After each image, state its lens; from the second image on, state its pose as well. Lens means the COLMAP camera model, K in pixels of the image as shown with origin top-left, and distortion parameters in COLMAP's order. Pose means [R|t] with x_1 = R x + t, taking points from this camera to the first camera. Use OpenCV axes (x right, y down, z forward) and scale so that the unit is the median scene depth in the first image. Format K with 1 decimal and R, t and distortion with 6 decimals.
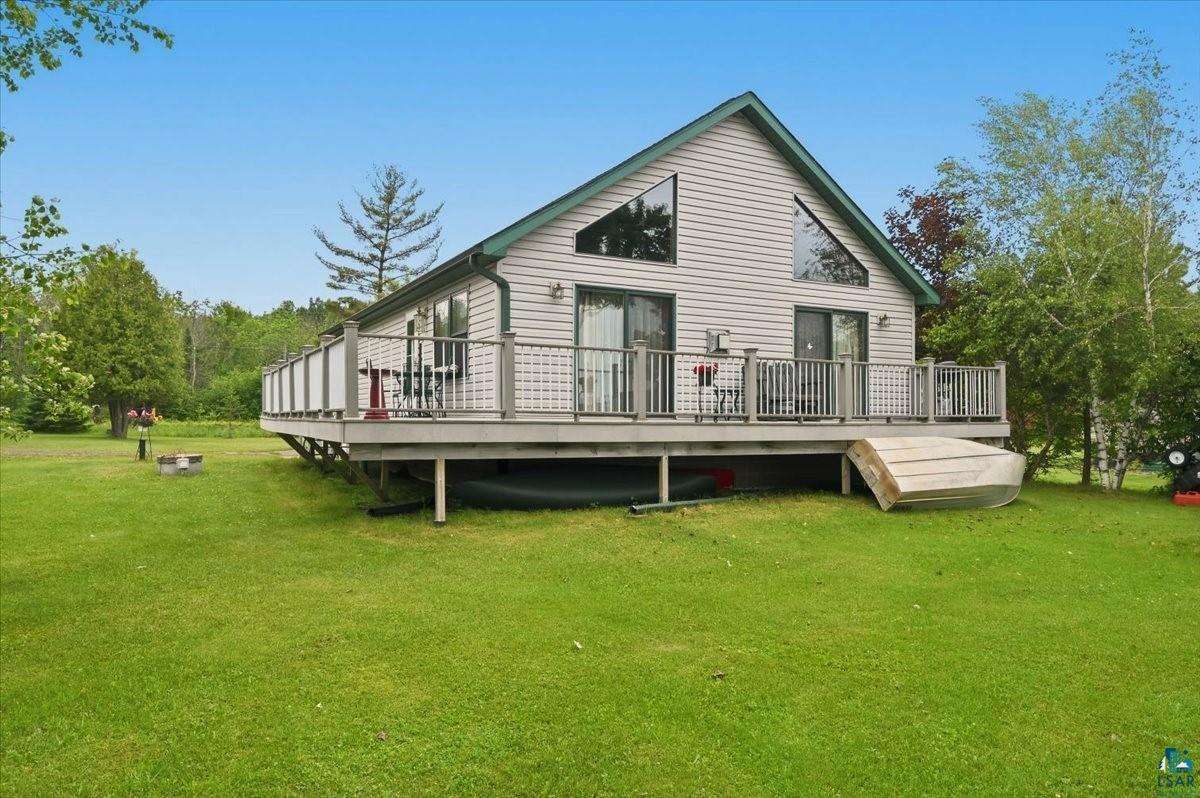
lens RADIAL K [[798.0, 0, 600.0], [0, 798.0, 398.4], [0, 0, 1]] dist [-0.005687, -0.000319]
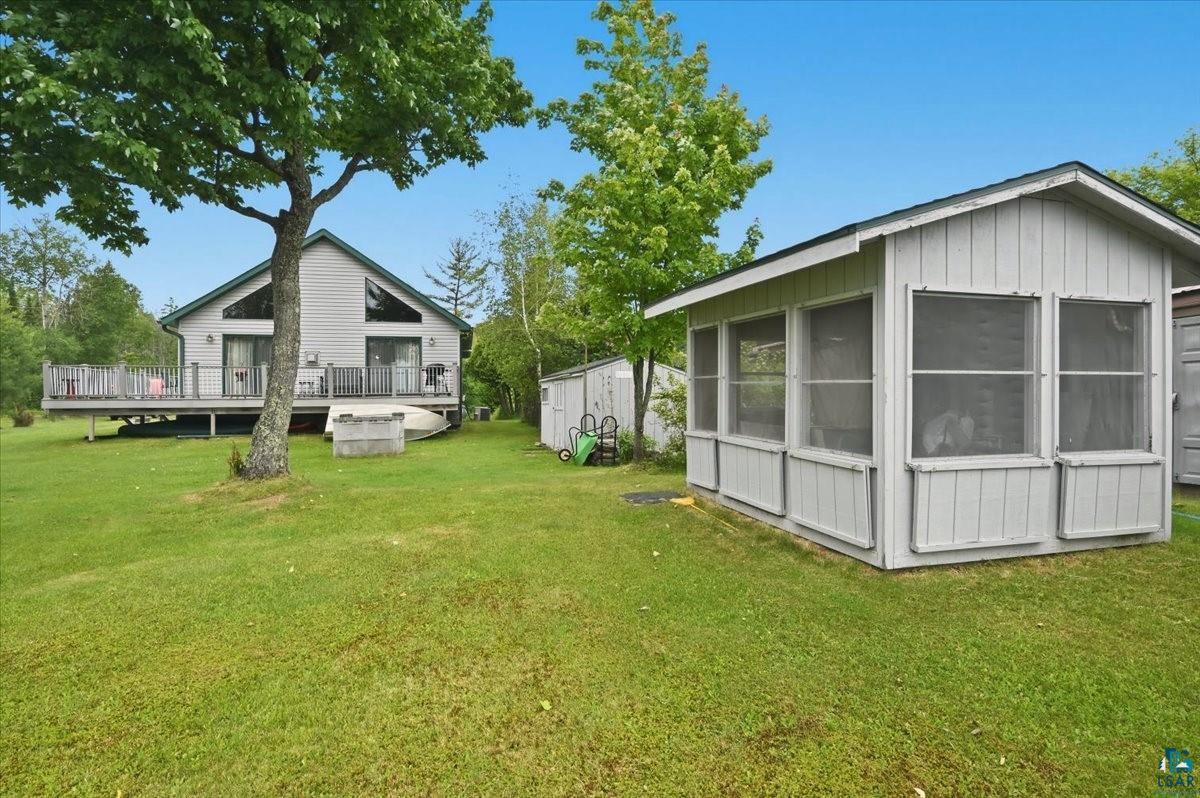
lens RADIAL K [[590.3, 0, 597.7], [0, 590.3, 398.8], [0, 0, 1]] dist [-0.002963, -0.000696]
pose [[0.961679, -0.013851, -0.273827, 1.160568], [0.020994, 0.999511, 0.023175, 0.011179], [0.273372, -0.028036, 0.961500, -0.200312]]
